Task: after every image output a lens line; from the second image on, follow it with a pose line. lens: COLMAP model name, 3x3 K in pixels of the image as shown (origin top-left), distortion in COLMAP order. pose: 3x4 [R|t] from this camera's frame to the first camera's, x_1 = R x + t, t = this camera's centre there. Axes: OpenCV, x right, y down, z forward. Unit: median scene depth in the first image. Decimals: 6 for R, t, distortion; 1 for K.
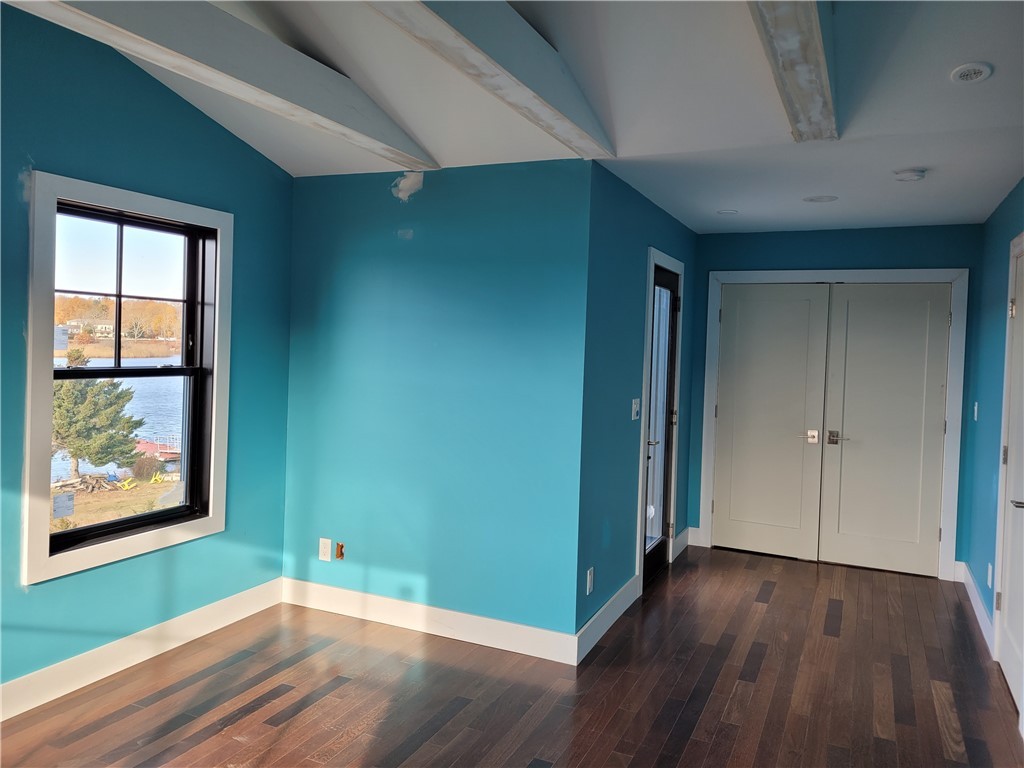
lens RADIAL K [[780.7, 0, 512.0], [0, 780.7, 384.0], [0, 0, 1]] dist [0.008242, 0.003240]
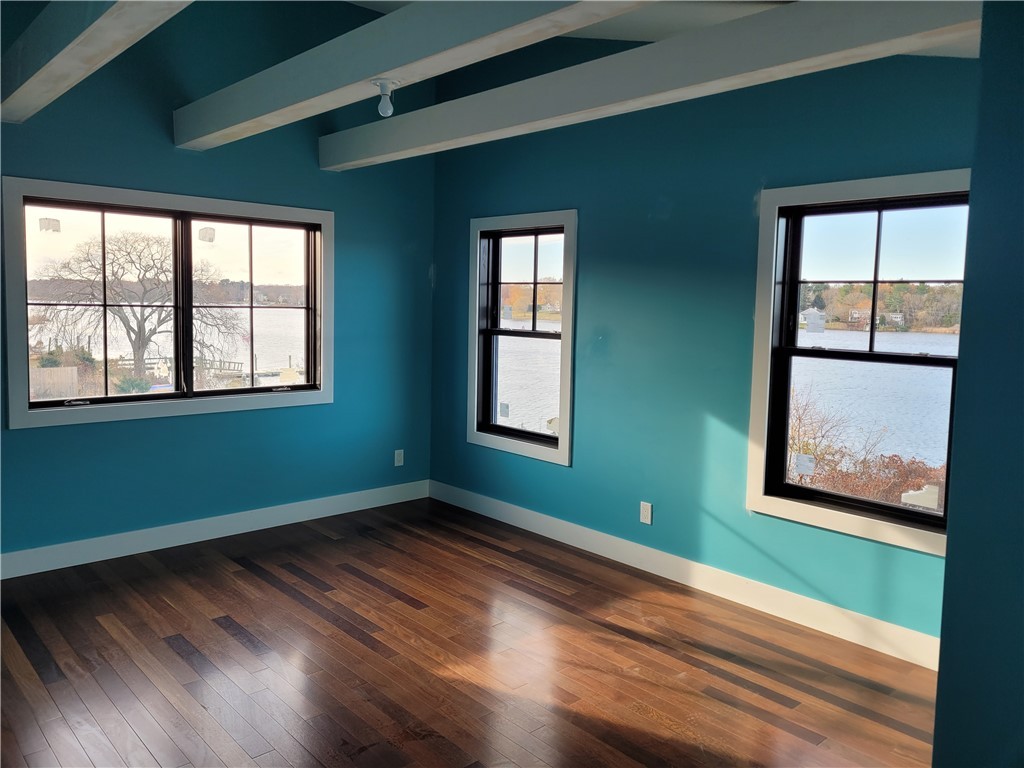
lens RADIAL K [[755.2, 0, 512.0], [0, 755.2, 384.0], [0, 0, 1]] dist [-0.004041, -0.000613]
pose [[-0.378604, 0.056538, -0.923830, 0.718336], [-0.092713, 0.990796, 0.098632, -0.040196], [0.920904, 0.122993, -0.369877, 1.137171]]
